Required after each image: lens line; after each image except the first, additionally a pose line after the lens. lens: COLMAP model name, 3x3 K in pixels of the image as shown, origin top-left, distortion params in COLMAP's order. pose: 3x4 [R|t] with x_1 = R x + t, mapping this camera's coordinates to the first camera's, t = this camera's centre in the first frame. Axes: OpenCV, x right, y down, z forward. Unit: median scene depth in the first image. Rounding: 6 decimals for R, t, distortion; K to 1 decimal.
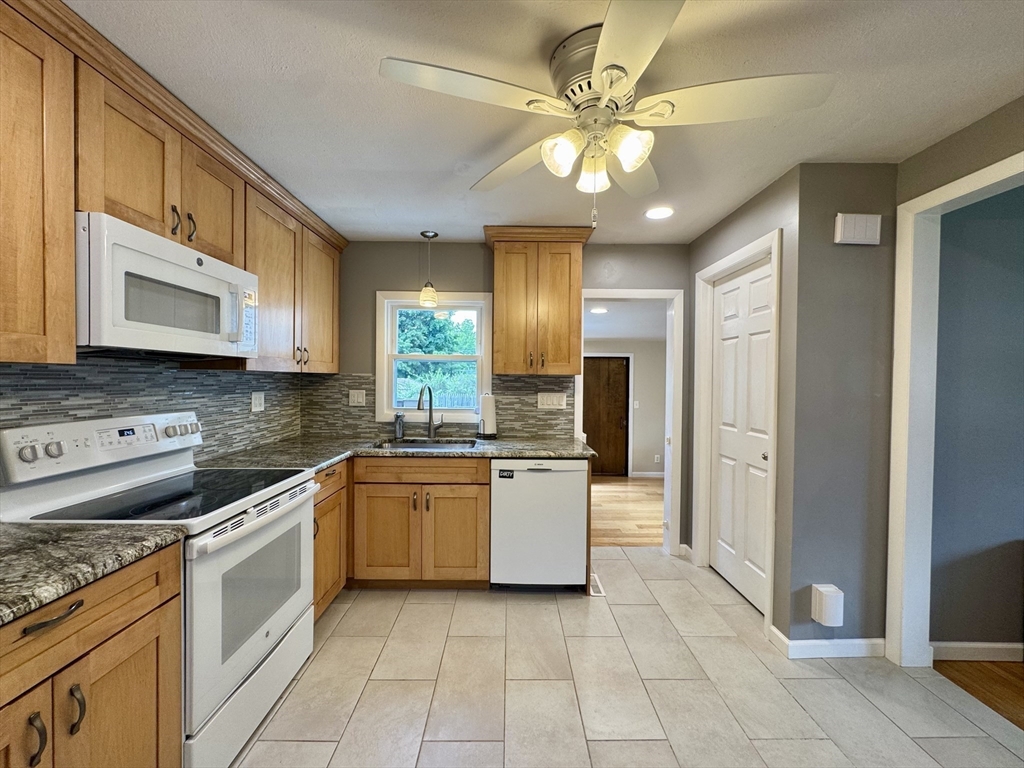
lens RADIAL K [[408.0, 0, 511.0], [0, 408.0, 384.7], [0, 0, 1]] dist [-0.003156, -0.000299]
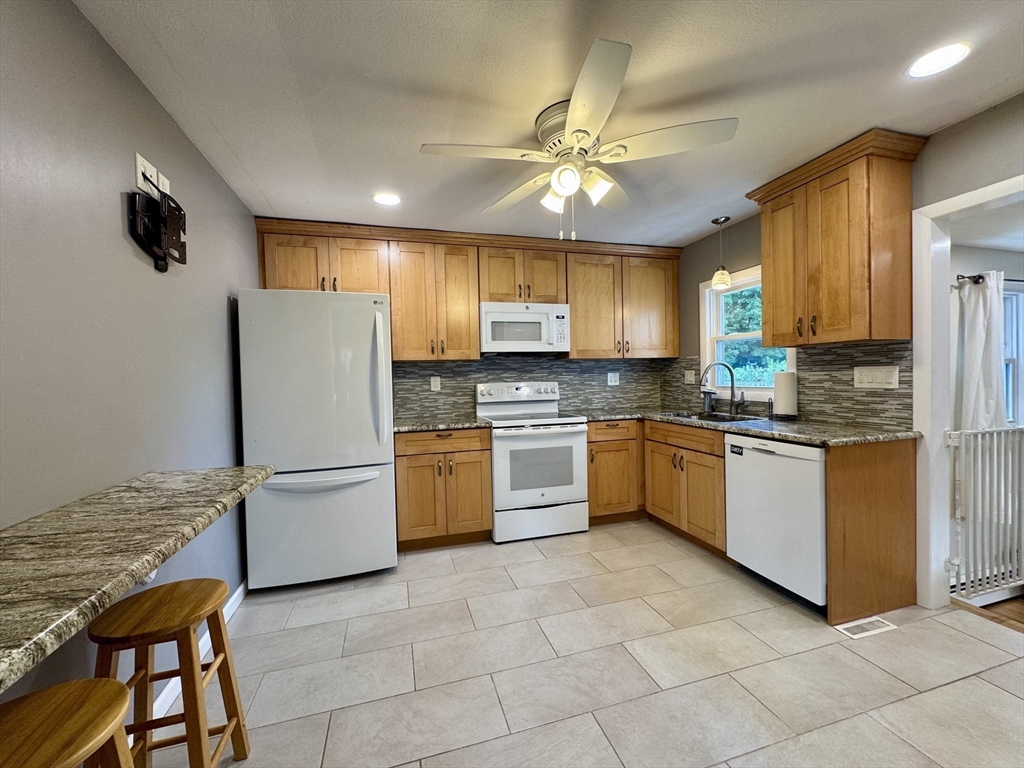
lens RADIAL K [[408.0, 0, 511.0], [0, 408.0, 384.7], [0, 0, 1]] dist [-0.003156, -0.000299]
pose [[0.272273, 0.003309, -0.962214, 0.774012], [0.012305, 0.999900, 0.006920, 0.049168], [0.962141, -0.013724, 0.272205, 0.215869]]
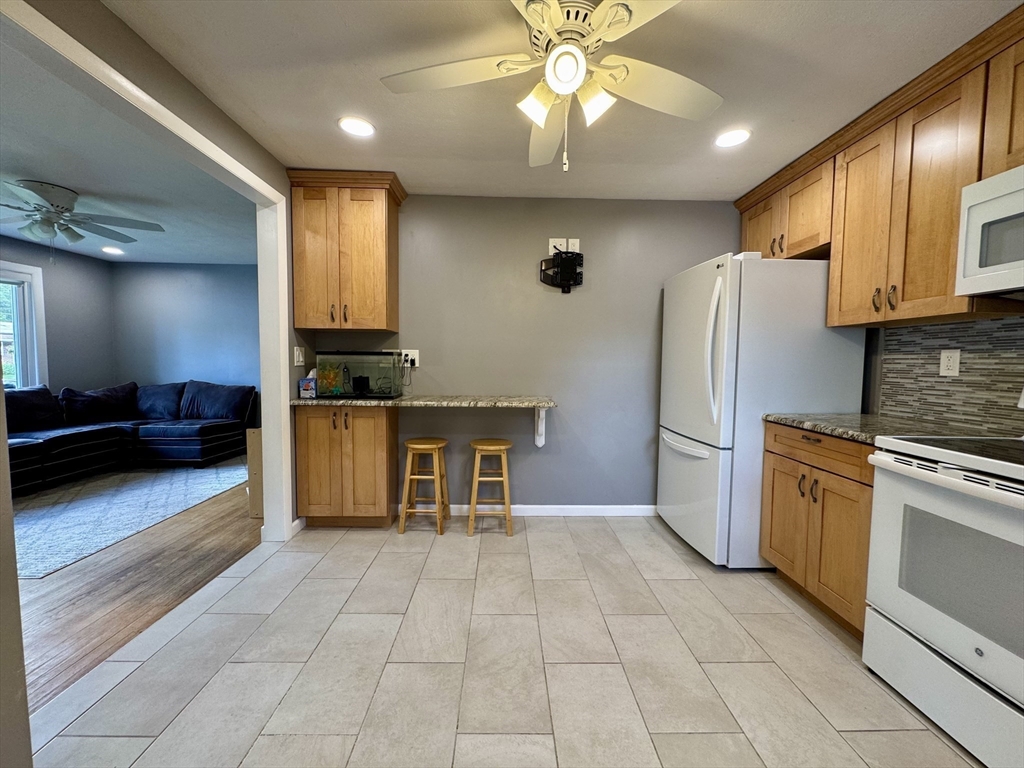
lens RADIAL K [[408.0, 0, 511.0], [0, 408.0, 384.7], [0, 0, 1]] dist [-0.003156, -0.000299]
pose [[-0.999713, -0.019047, -0.014558, 0.181258], [-0.020068, 0.997089, 0.073555, 0.053104], [0.013115, 0.073826, -0.997185, 1.084772]]
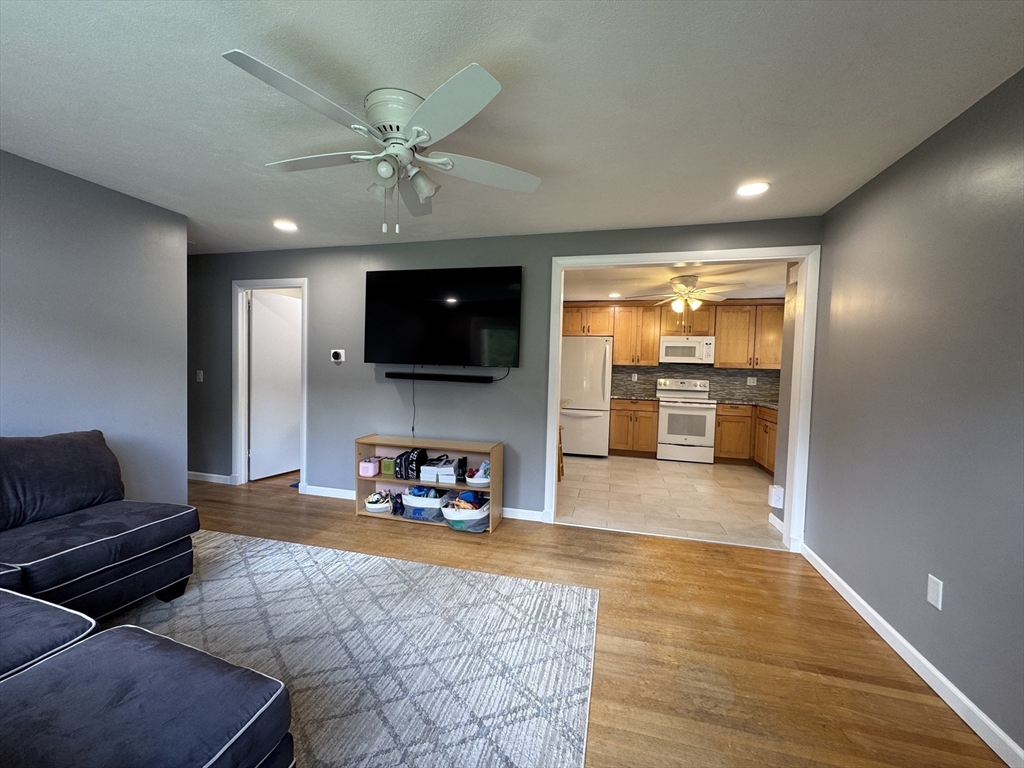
lens RADIAL K [[408.0, 0, 511.0], [0, 408.0, 384.7], [0, 0, 1]] dist [-0.003156, -0.000299]
pose [[-0.260425, 0.021618, -0.965252, 2.122156], [-0.045402, 0.998369, 0.034609, 0.044944], [0.964426, 0.052837, -0.259019, 0.261618]]
